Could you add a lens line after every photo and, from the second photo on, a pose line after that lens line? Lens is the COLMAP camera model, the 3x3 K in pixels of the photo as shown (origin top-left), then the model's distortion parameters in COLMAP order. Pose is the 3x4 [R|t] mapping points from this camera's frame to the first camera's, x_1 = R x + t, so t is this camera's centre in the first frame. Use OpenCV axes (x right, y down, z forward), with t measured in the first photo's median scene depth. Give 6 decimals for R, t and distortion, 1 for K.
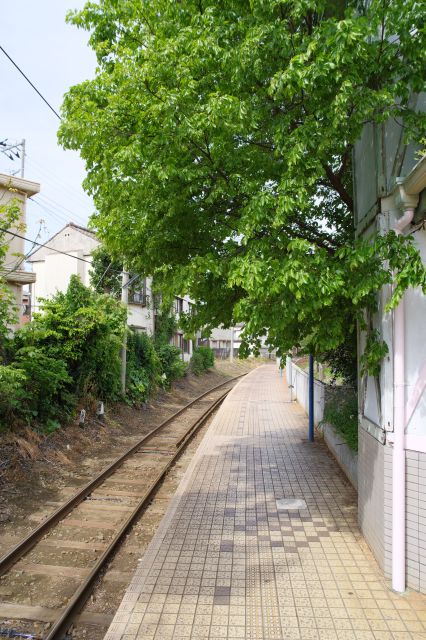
lens RADIAL K [[475.5, 0, 213.0], [0, 475.5, 320.0], [0, 0, 1]] dist [-0.043250, -0.000940]
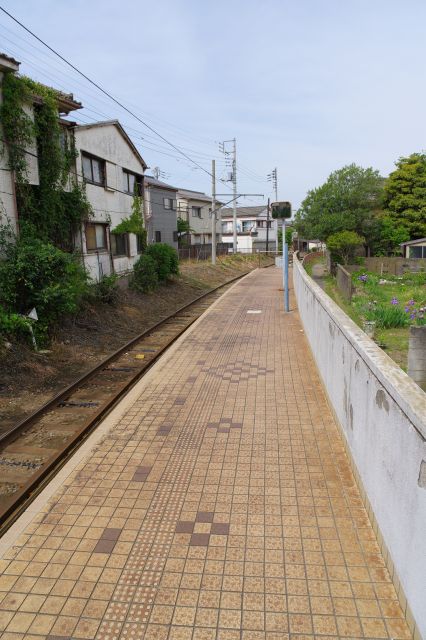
lens RADIAL K [[475.5, 0, 213.0], [0, 475.5, 320.0], [0, 0, 1]] dist [-0.043250, -0.000940]
pose [[0.999004, -0.044109, -0.006728, 0.051553], [0.044513, 0.974841, 0.218410, 0.021064], [-0.003075, -0.218492, 0.975834, 0.379466]]
